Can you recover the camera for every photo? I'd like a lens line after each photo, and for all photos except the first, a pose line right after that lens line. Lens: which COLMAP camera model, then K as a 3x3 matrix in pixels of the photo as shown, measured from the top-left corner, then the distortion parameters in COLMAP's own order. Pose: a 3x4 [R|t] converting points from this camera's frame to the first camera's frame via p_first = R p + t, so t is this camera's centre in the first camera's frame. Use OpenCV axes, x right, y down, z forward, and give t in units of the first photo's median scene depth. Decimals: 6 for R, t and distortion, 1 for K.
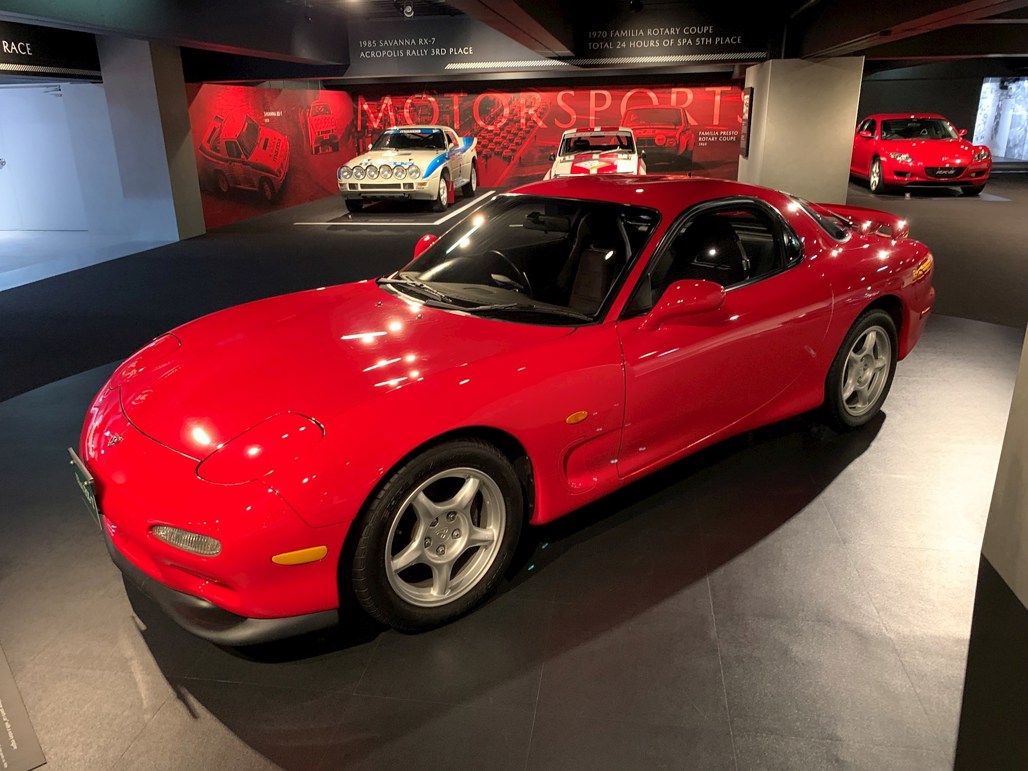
lens RADIAL K [[779.4, 0, 510.3], [0, 779.4, 394.4], [0, 0, 1]] dist [0.021703, -0.029012]
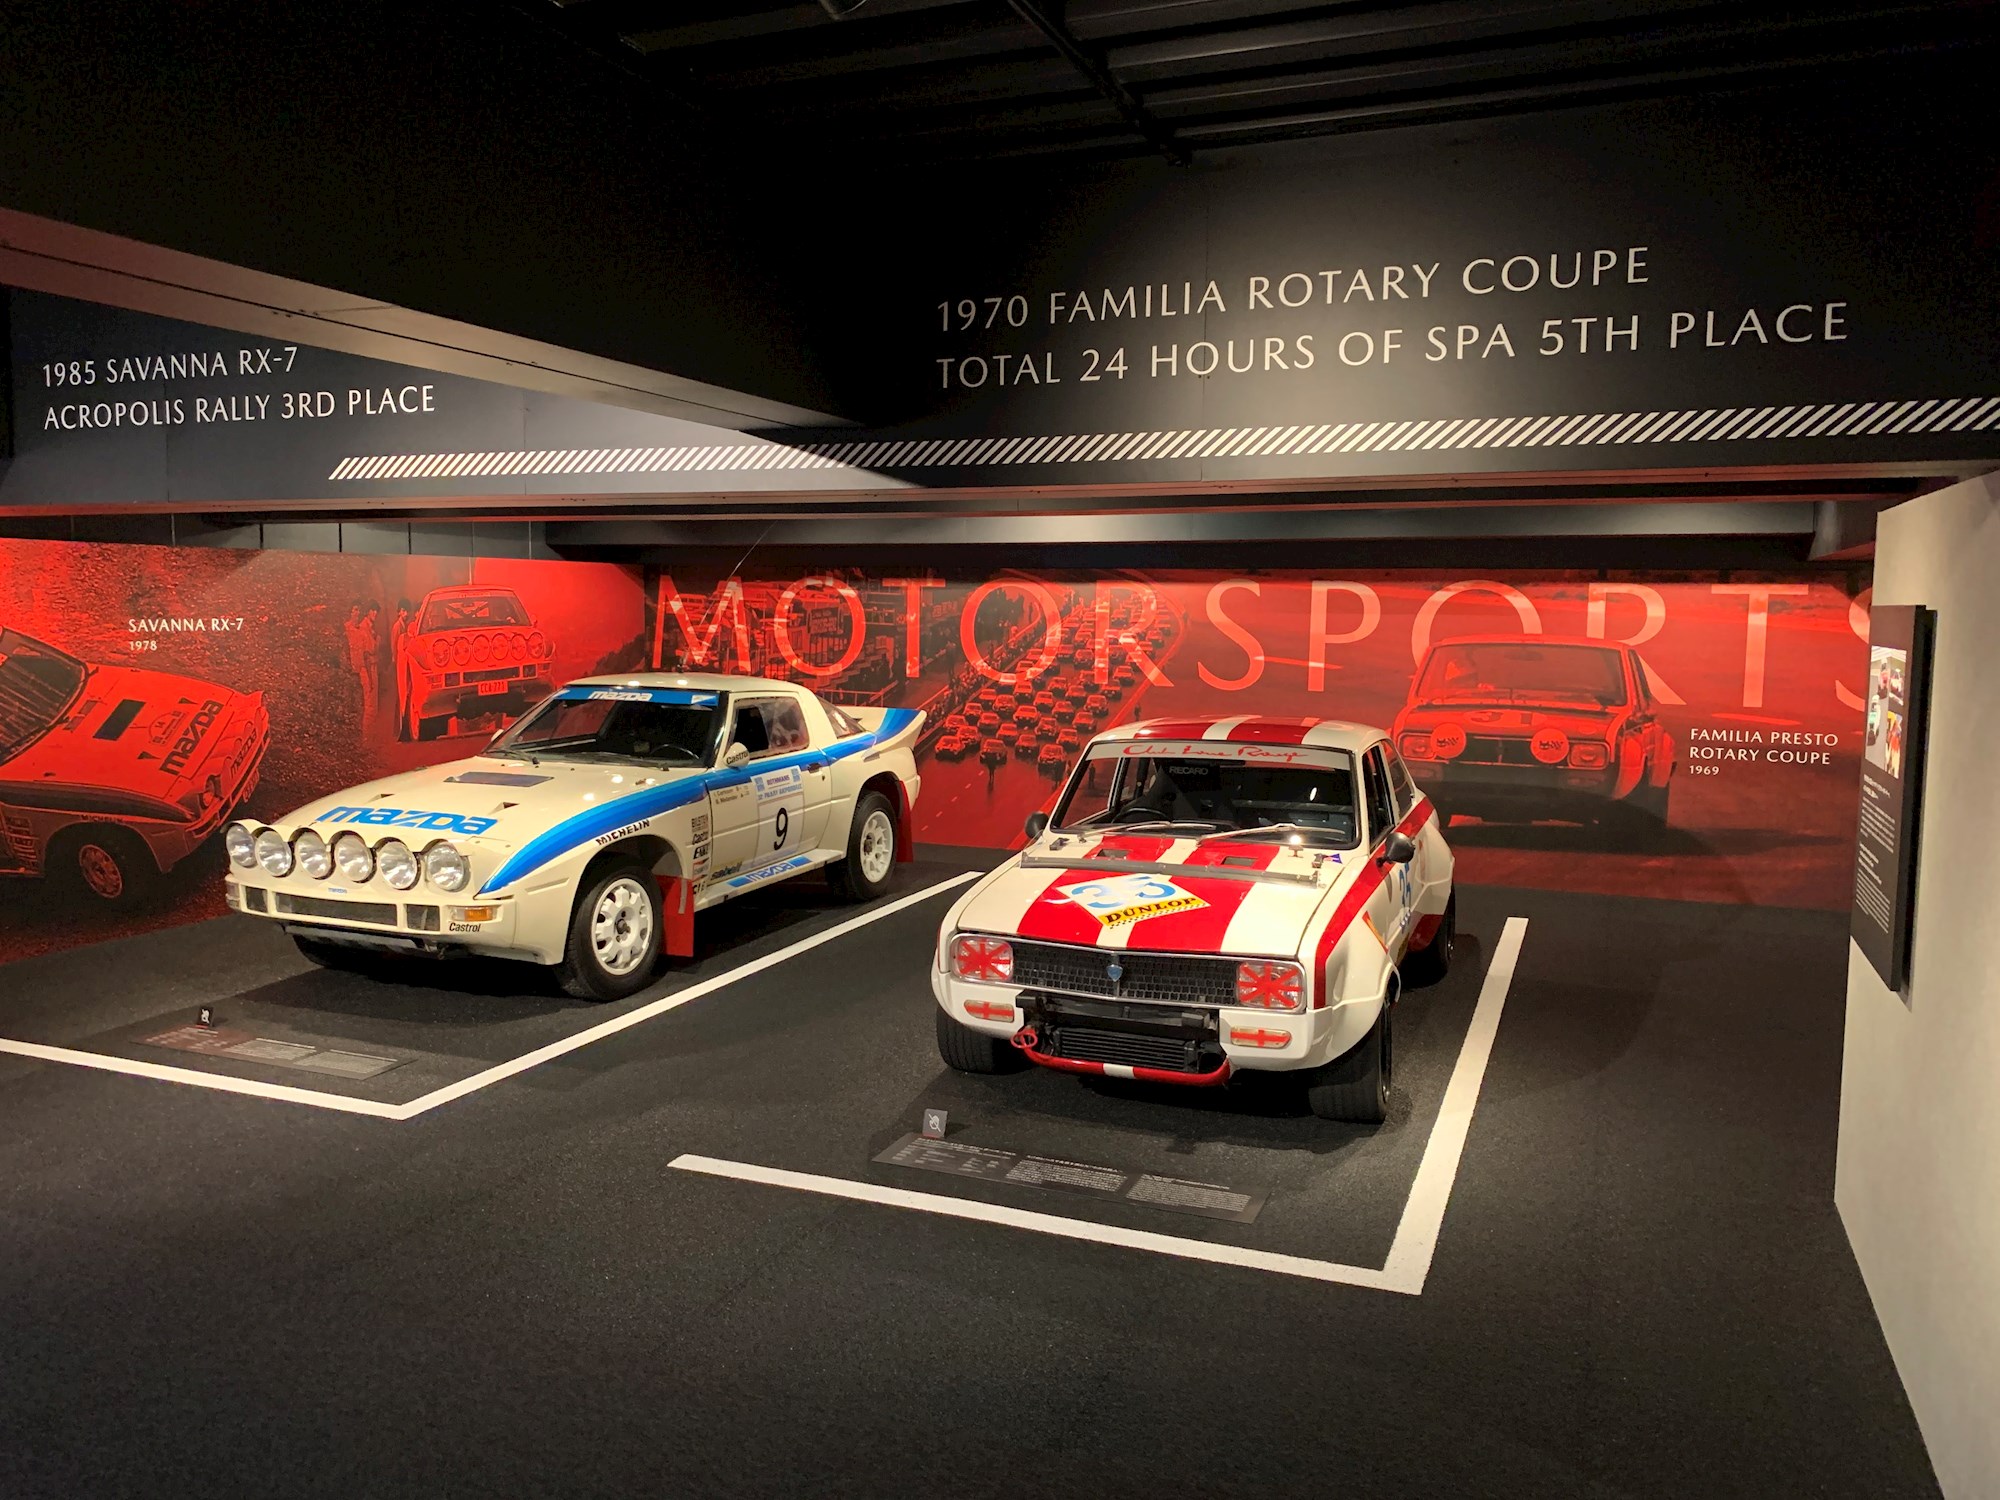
lens RADIAL K [[1516.4, 0, 994.2], [0, 1516.4, 729.4], [0, 0, 1]] dist [0.021703, -0.029012]
pose [[0.971429, 0.052379, -0.231478, 0.122878], [-0.110720, 0.962718, -0.246809, -0.169686], [0.209920, 0.265386, 0.941012, 0.420989]]
